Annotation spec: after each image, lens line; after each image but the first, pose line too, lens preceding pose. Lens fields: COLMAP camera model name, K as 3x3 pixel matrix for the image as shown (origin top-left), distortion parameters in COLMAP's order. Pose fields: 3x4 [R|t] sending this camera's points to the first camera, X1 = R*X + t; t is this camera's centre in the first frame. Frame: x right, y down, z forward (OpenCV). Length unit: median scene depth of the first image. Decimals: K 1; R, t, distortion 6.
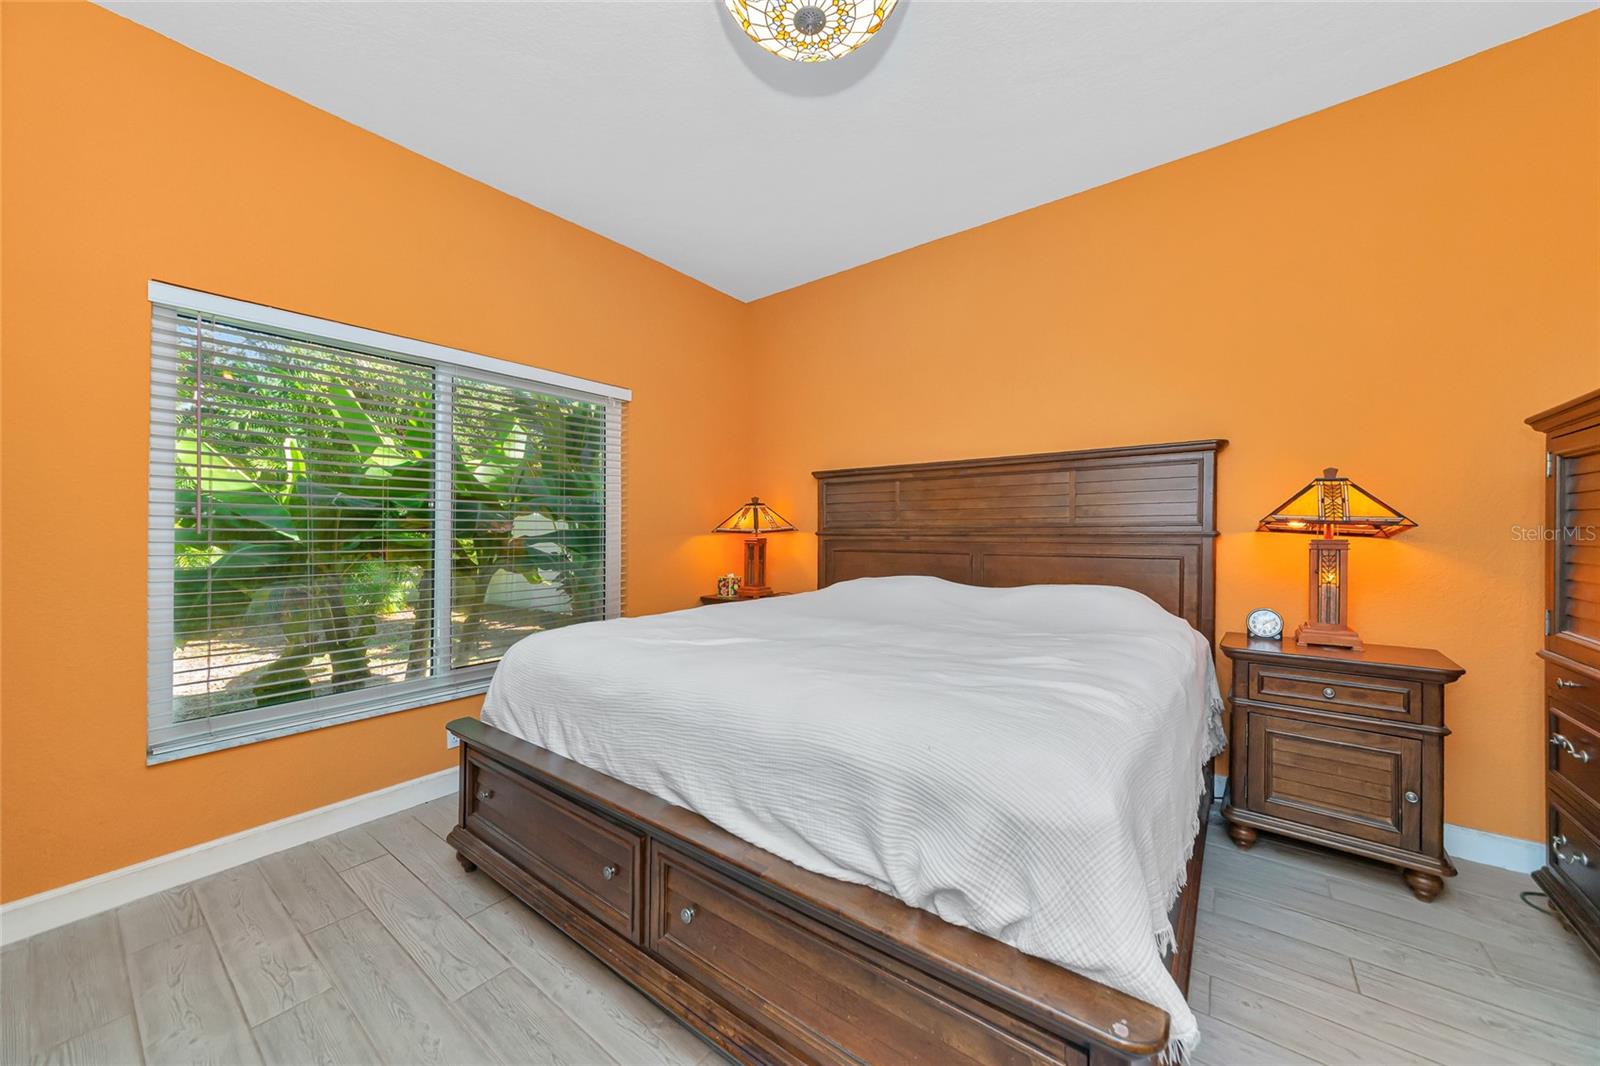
lens RADIAL K [[572.0, 0, 805.2], [0, 572.0, 541.3], [0, 0, 1]] dist [0.001987, 0.000198]
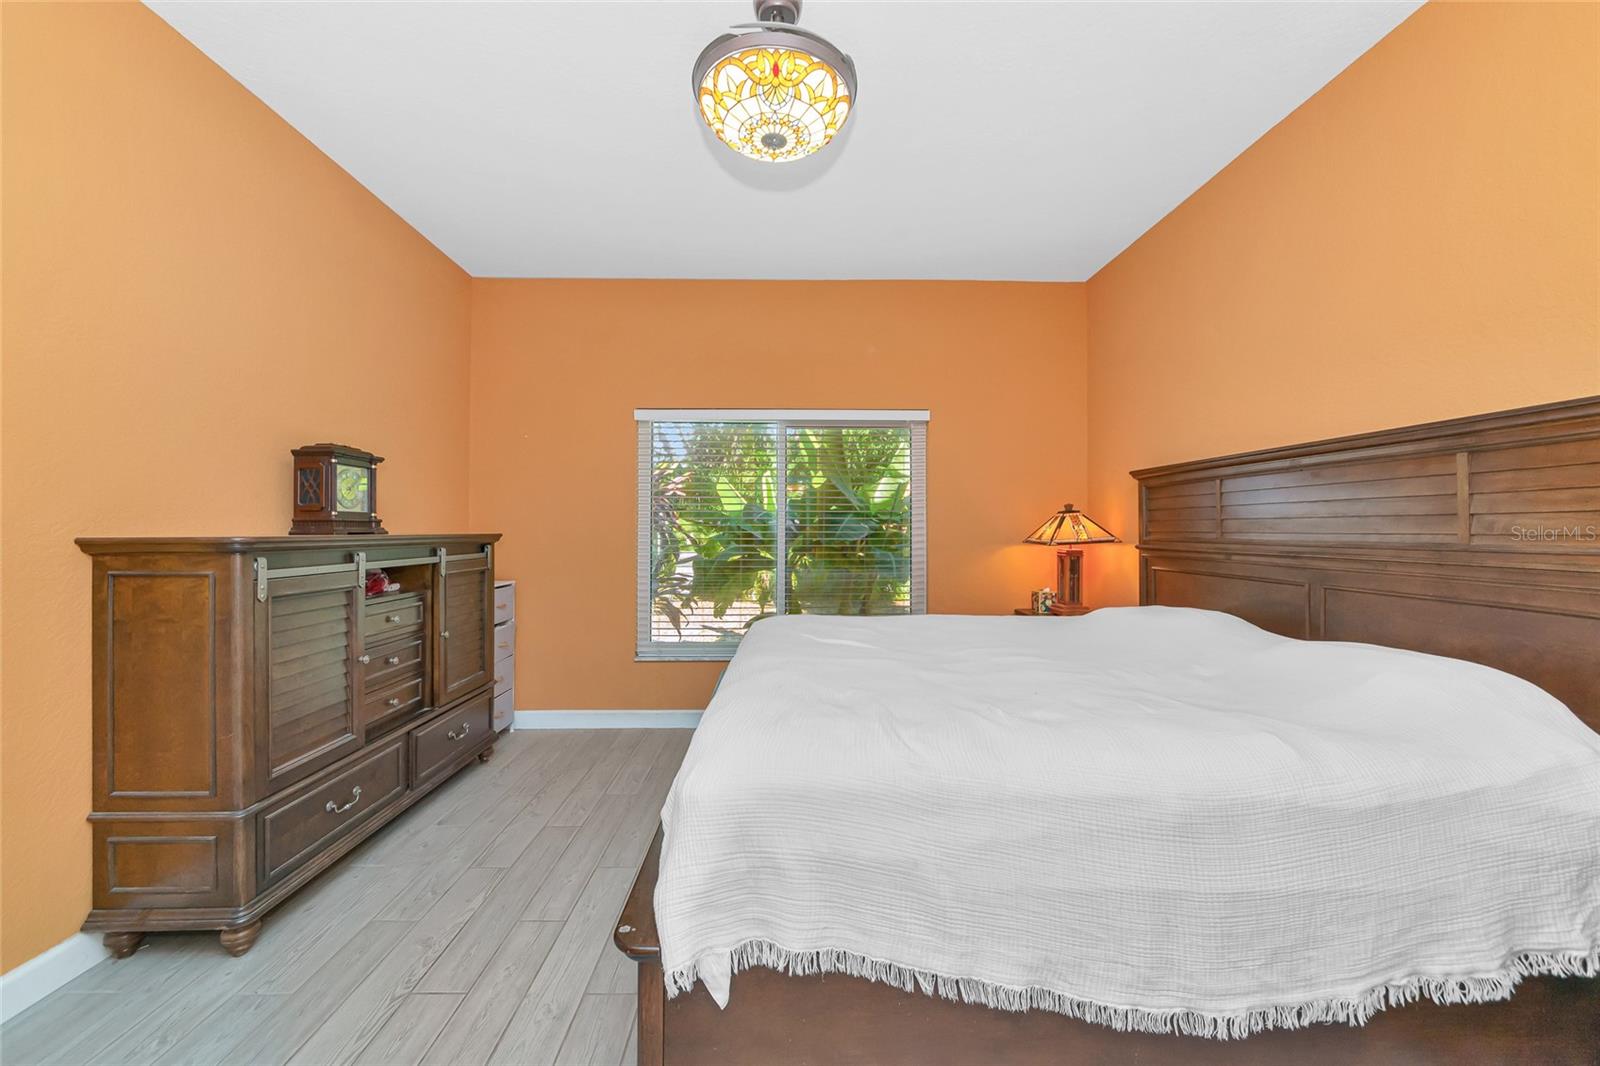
lens RADIAL K [[594.5, 0, 791.4], [0, 594.5, 525.1], [0, 0, 1]] dist [0.000796, 0.000041]
pose [[0.610564, -0.004690, -0.791953, 0.387742], [-0.012643, 0.999797, -0.015668, -0.024570], [0.791866, 0.019579, 0.610381, 0.089079]]
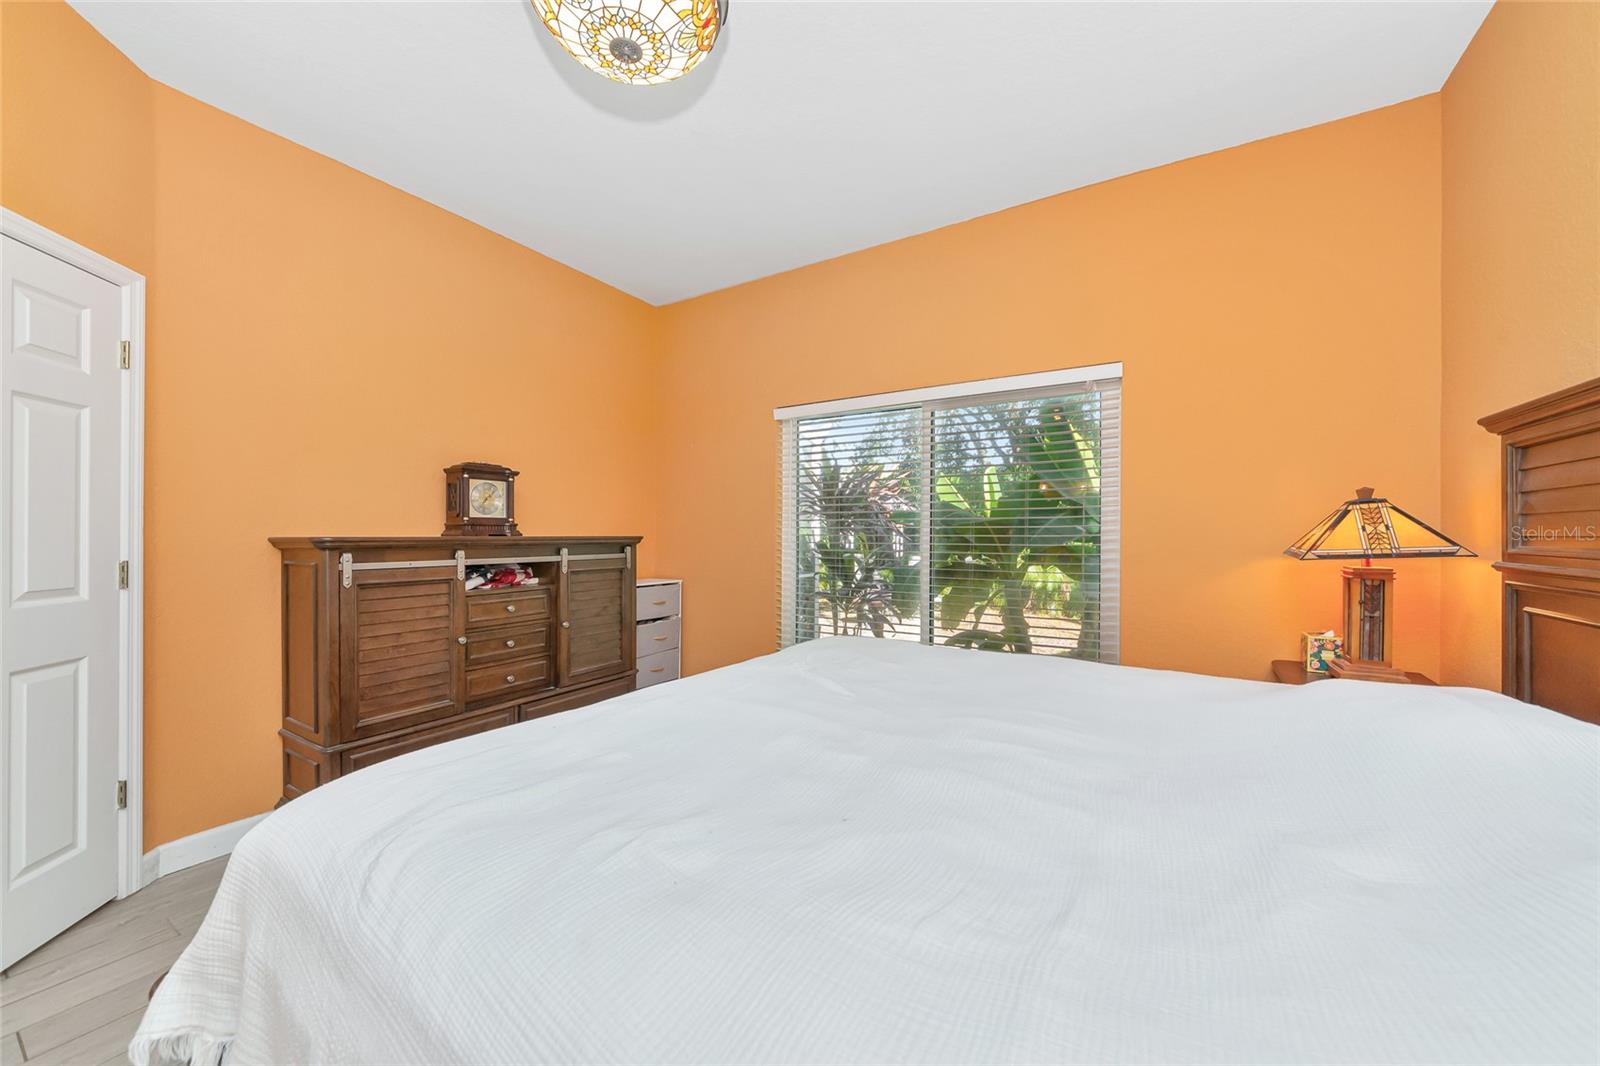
lens RADIAL K [[583.8, 0, 800.0], [0, 583.8, 533.0], [0, 0, 1]] dist [-0.001196, -0.000126]
pose [[0.091030, 0.001295, -0.995847, 0.389096], [-0.015978, 0.999872, -0.000160, -0.028999], [0.995720, 0.015926, 0.091039, 0.454128]]
